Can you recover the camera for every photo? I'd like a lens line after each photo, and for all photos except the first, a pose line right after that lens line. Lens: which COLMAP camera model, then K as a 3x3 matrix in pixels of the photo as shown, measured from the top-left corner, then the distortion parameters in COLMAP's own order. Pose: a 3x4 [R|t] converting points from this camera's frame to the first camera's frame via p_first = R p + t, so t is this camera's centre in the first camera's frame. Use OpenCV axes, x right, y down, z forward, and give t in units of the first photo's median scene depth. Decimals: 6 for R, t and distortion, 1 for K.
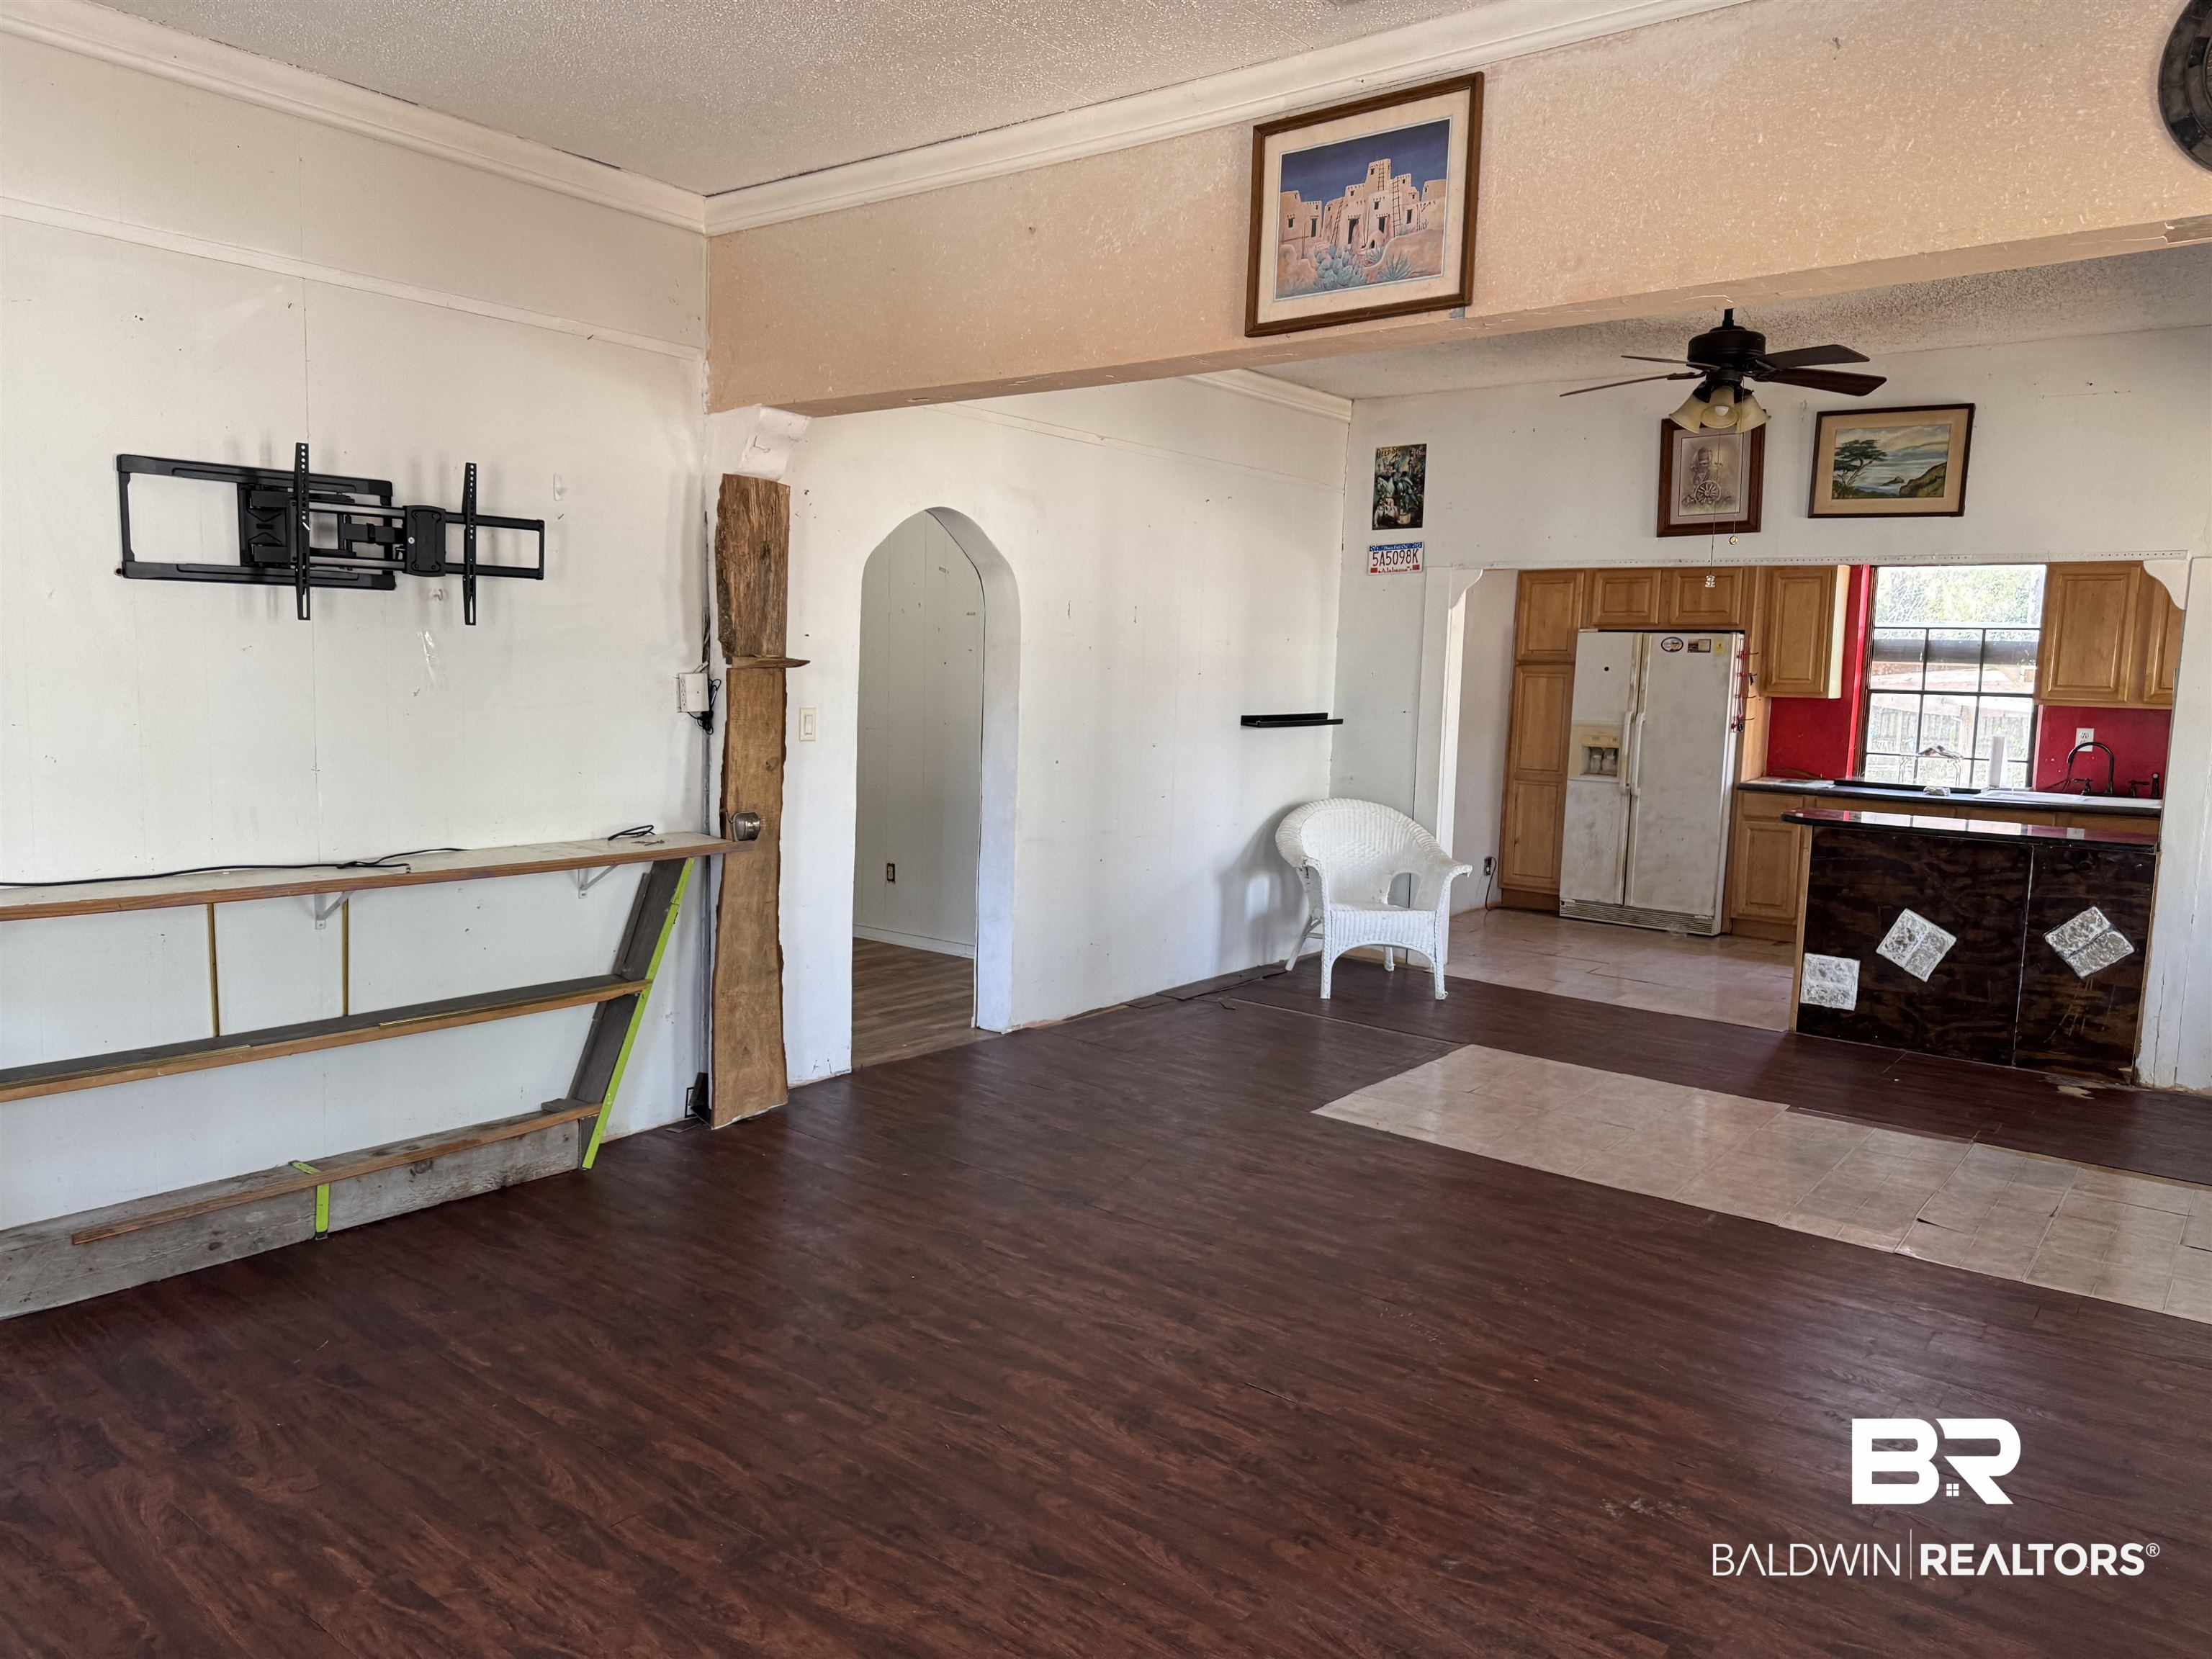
lens RADIAL K [[1553.6, 0, 1108.9], [0, 1553.6, 841.2], [0, 0, 1]] dist [0.103626, -0.126136]
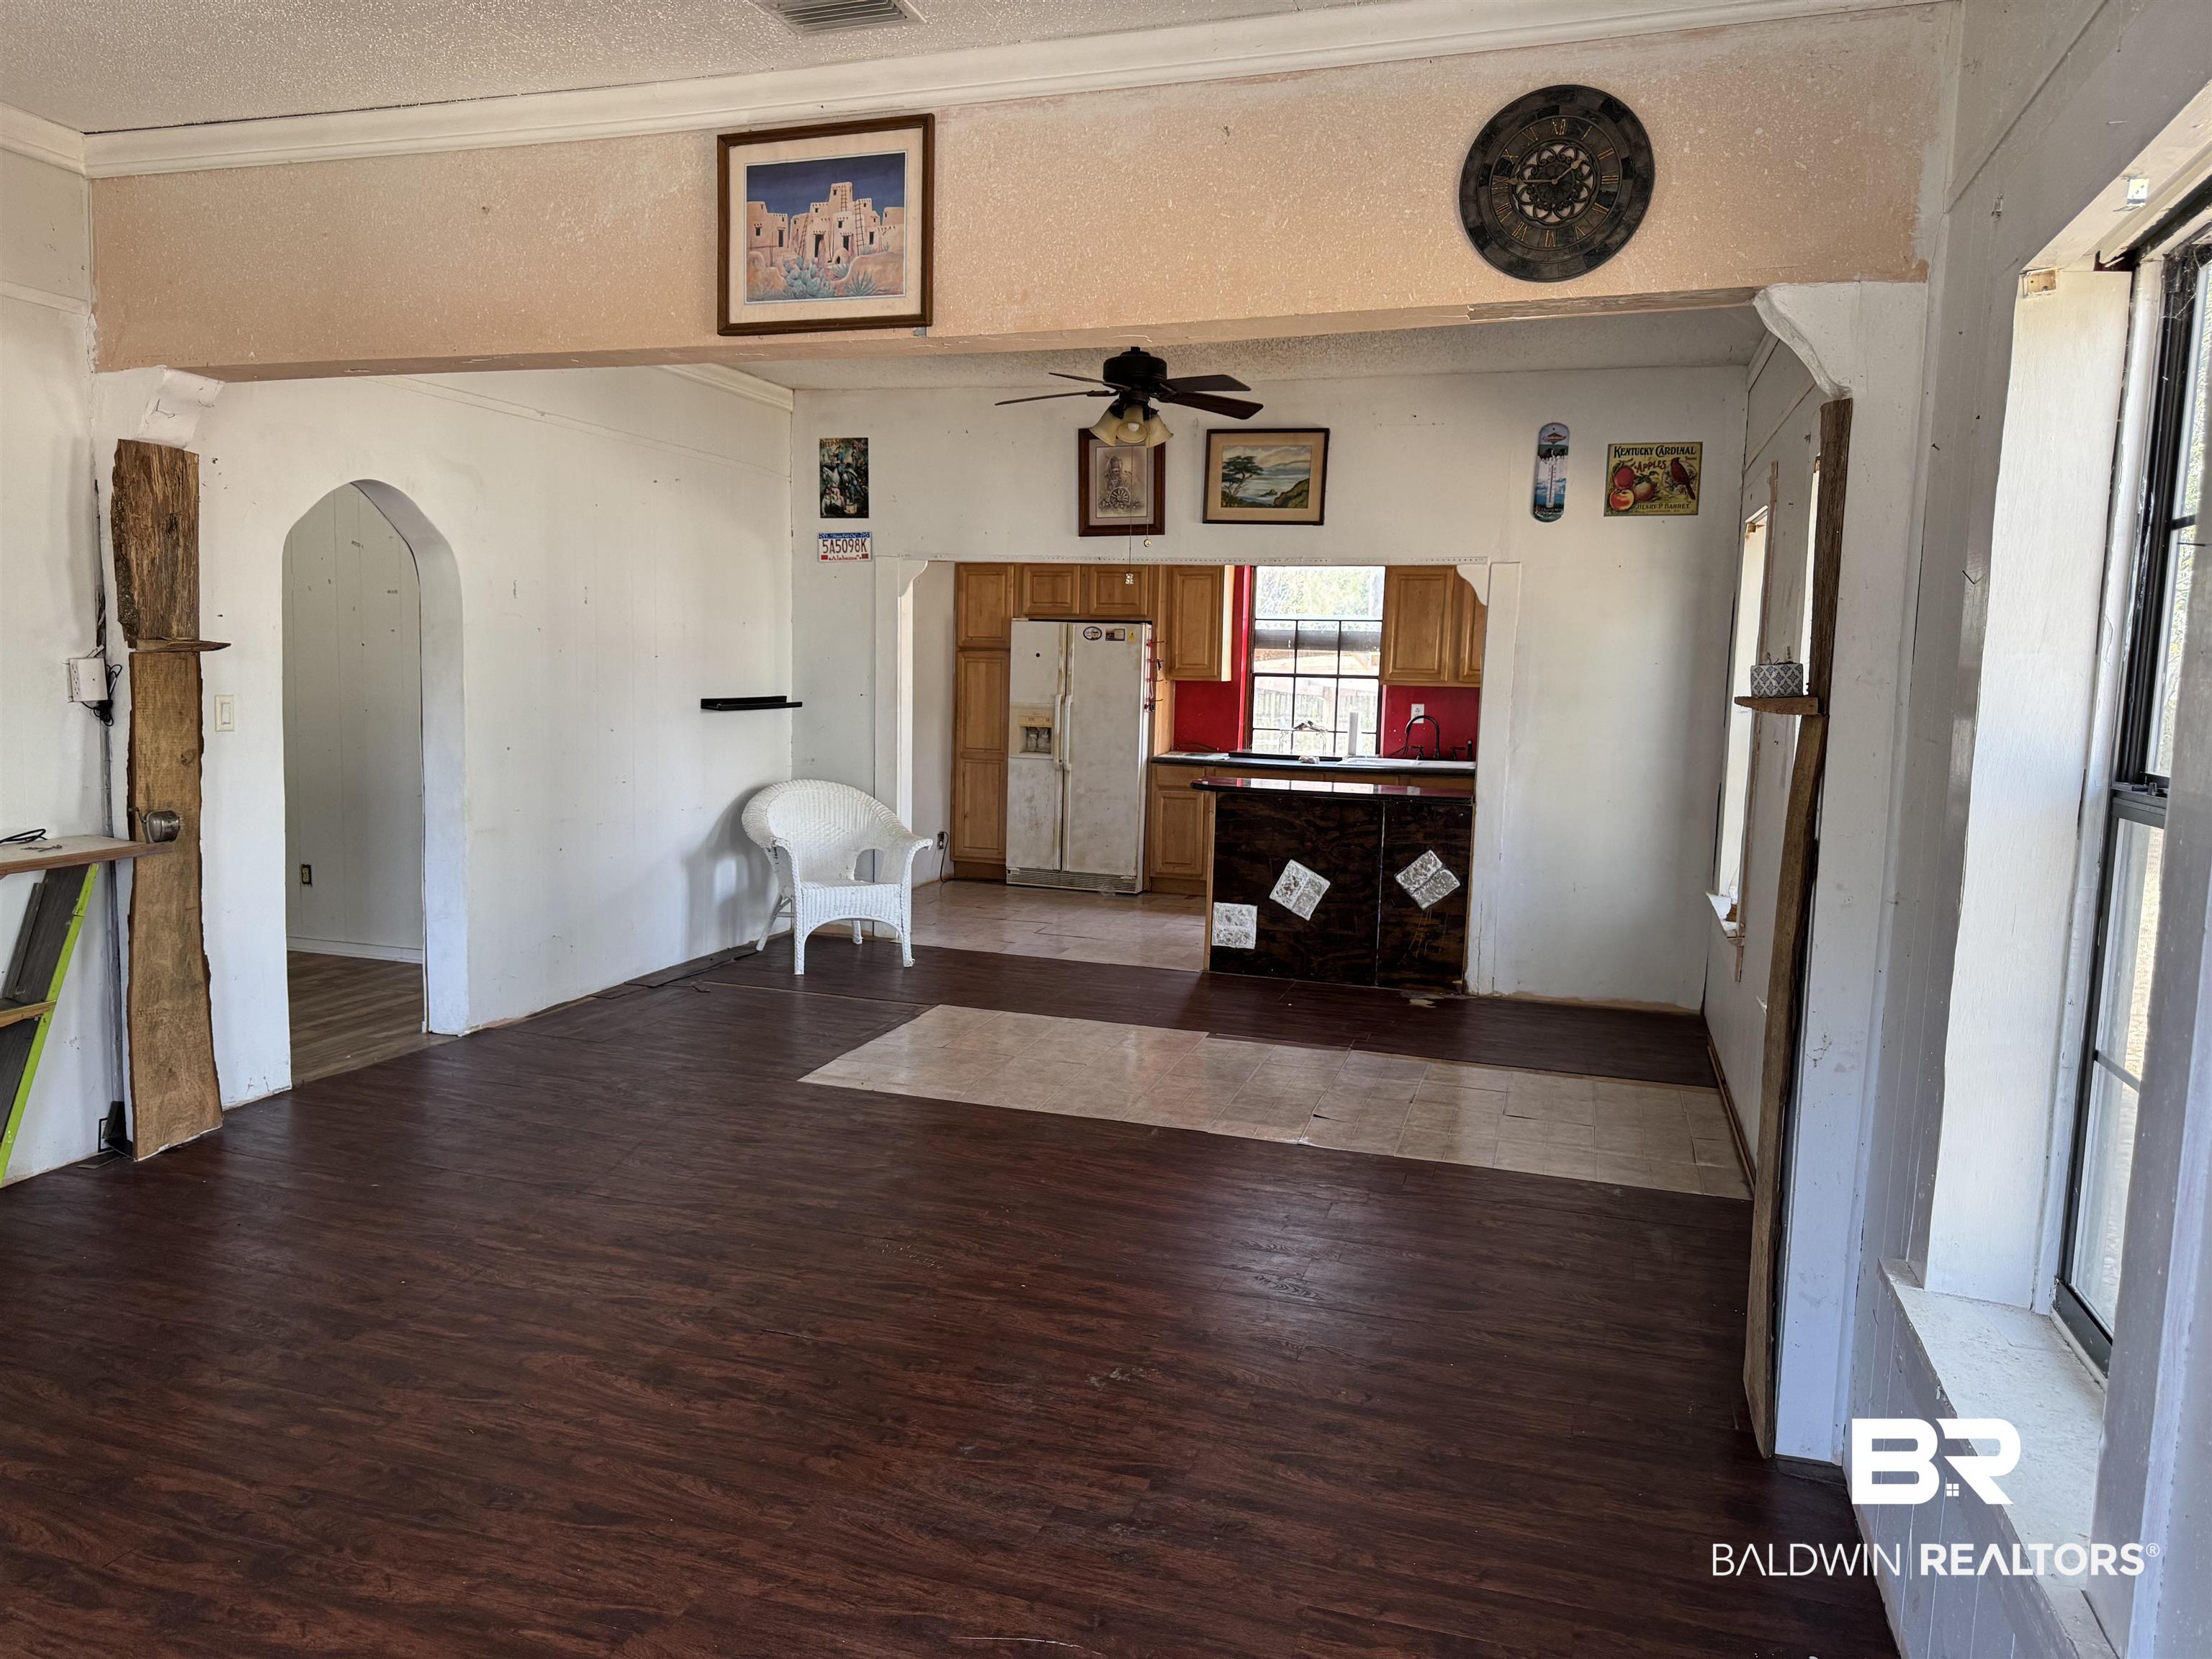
lens RADIAL K [[1554.0, 0, 1079.0], [0, 1554.0, 838.1], [0, 0, 1]] dist [0.107144, -0.133815]
pose [[0.942609, -0.041833, 0.331267, -0.038631], [0.039111, 0.999124, 0.014881, 0.004919], [-0.331600, -0.001071, 0.943420, -0.053925]]
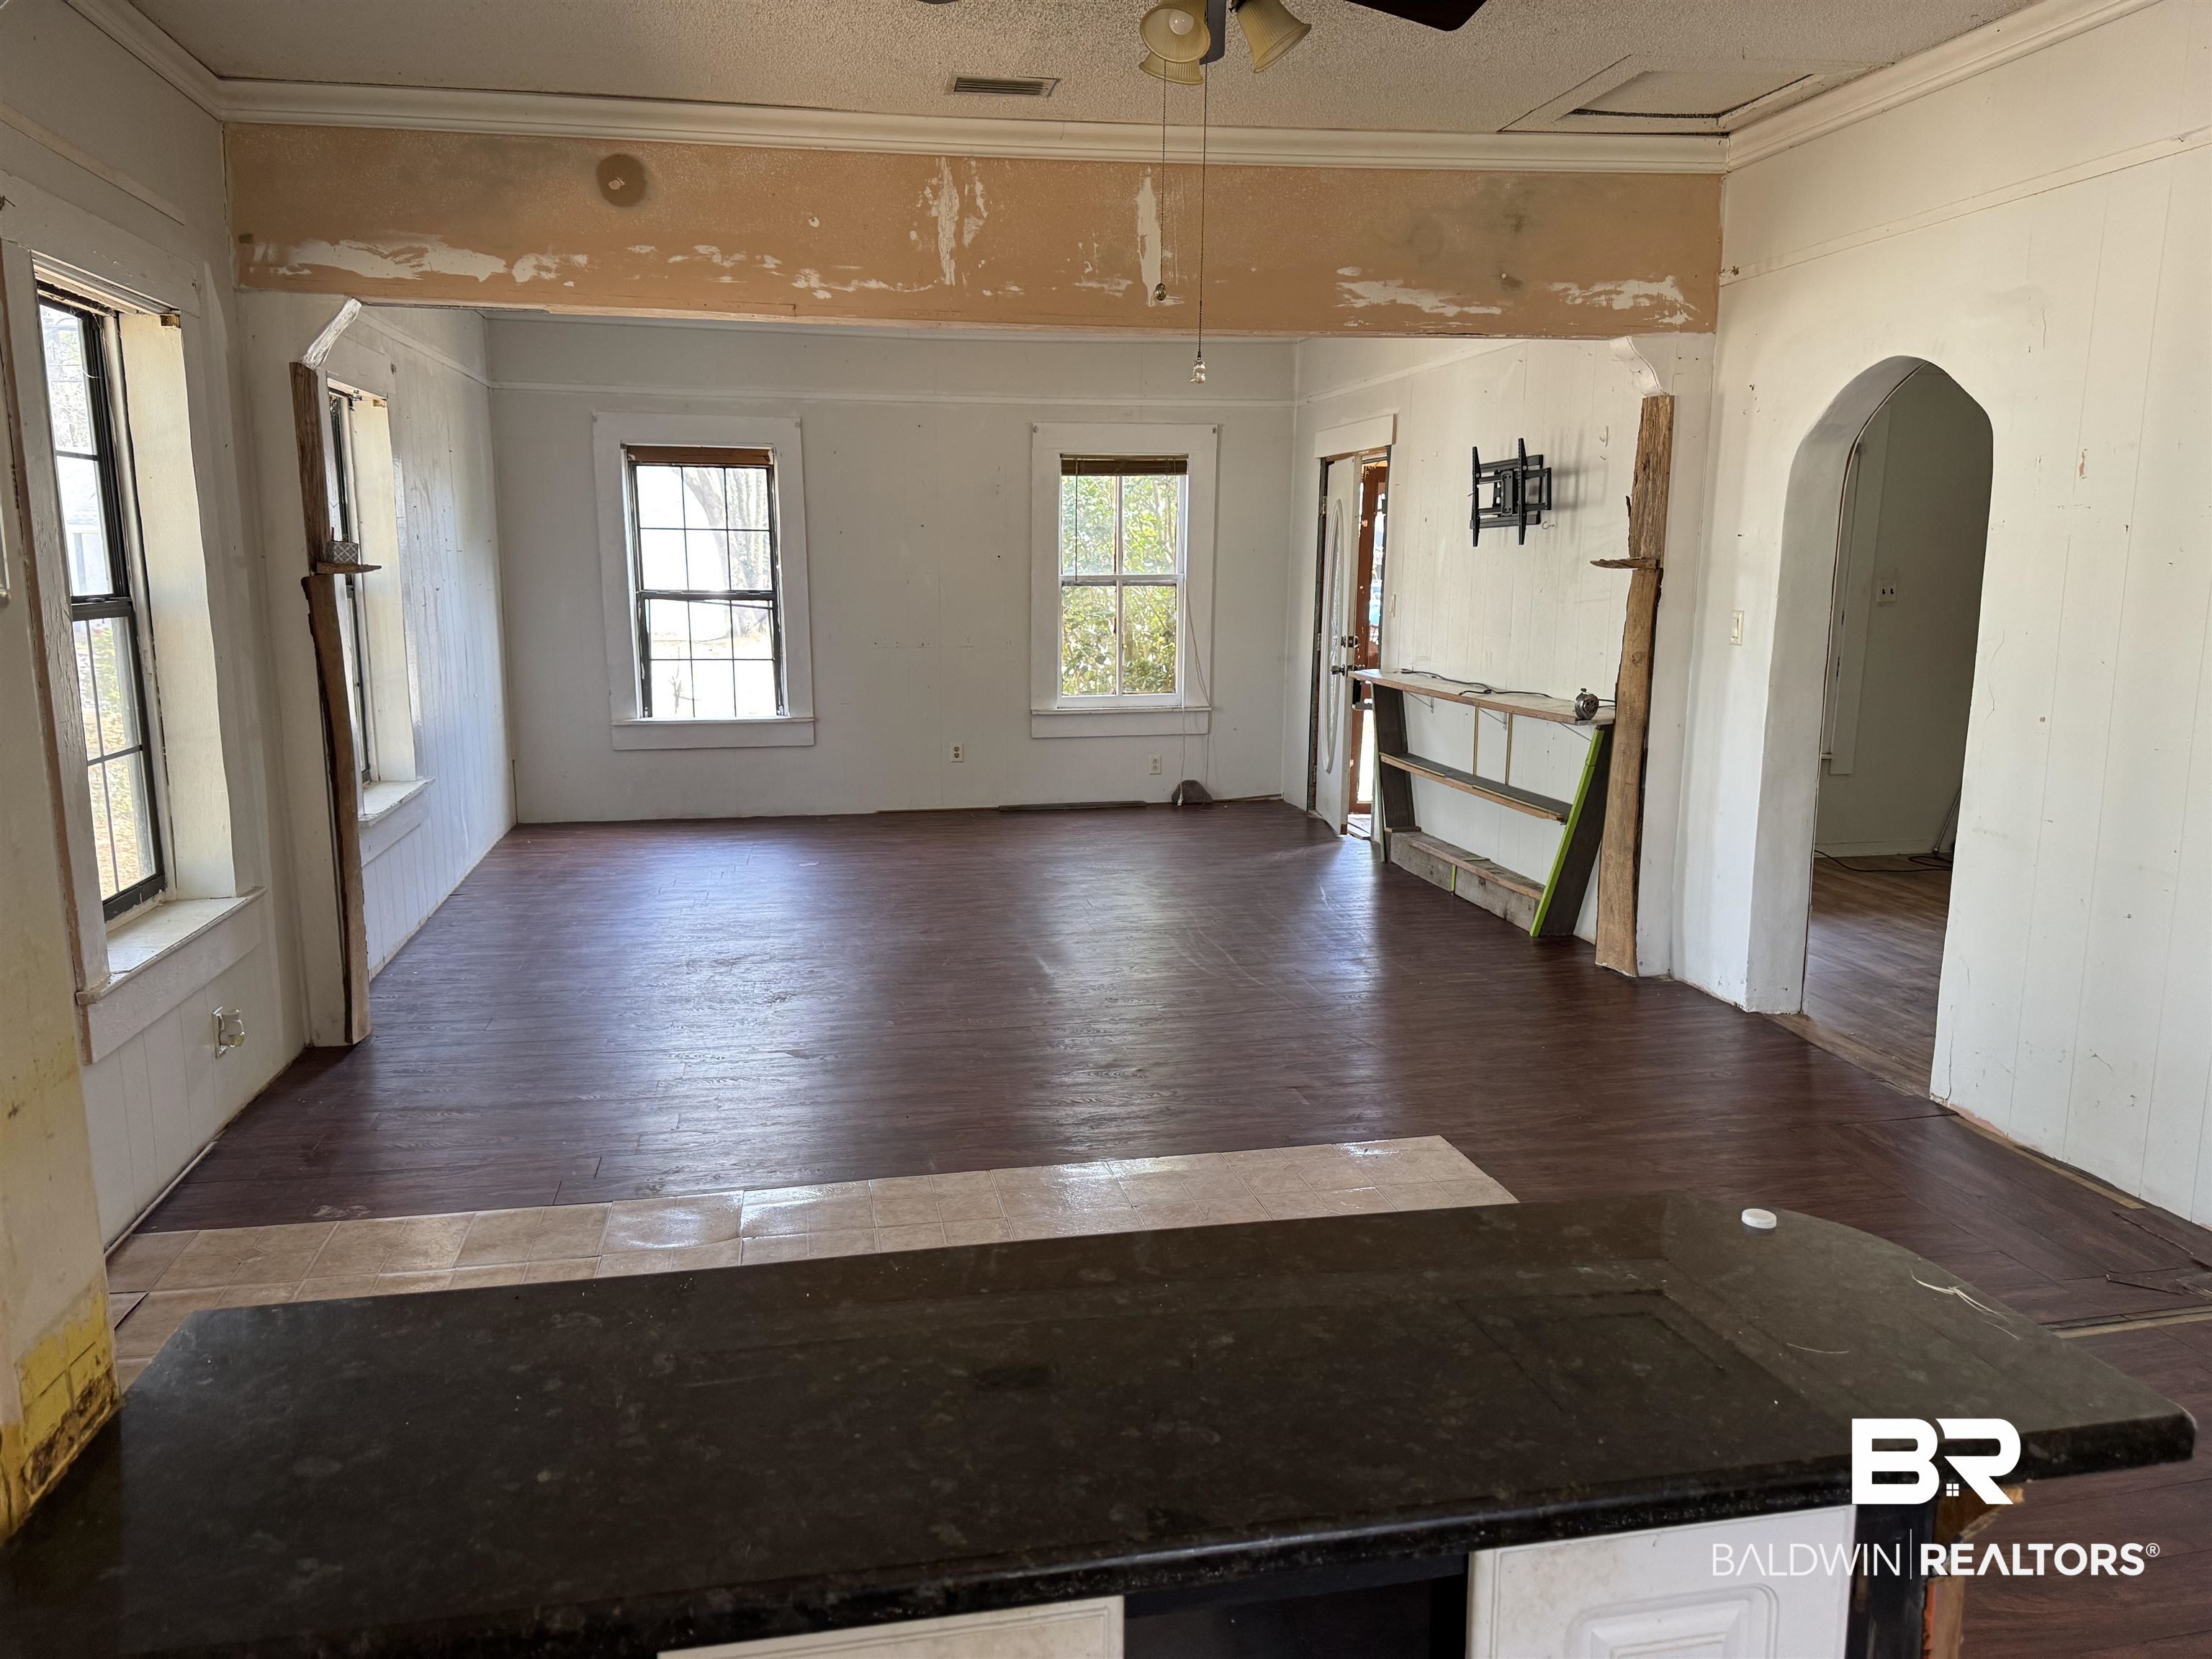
lens RADIAL K [[1536.0, 0, 1091.3], [0, 1536.0, 828.8], [0, 0, 1]] dist [0.205672, -0.317945]
pose [[-0.659928, 0.101781, -0.744403, 0.980440], [-0.103787, 0.968934, 0.224489, -0.158599], [0.744126, 0.225406, -0.628863, 1.616967]]
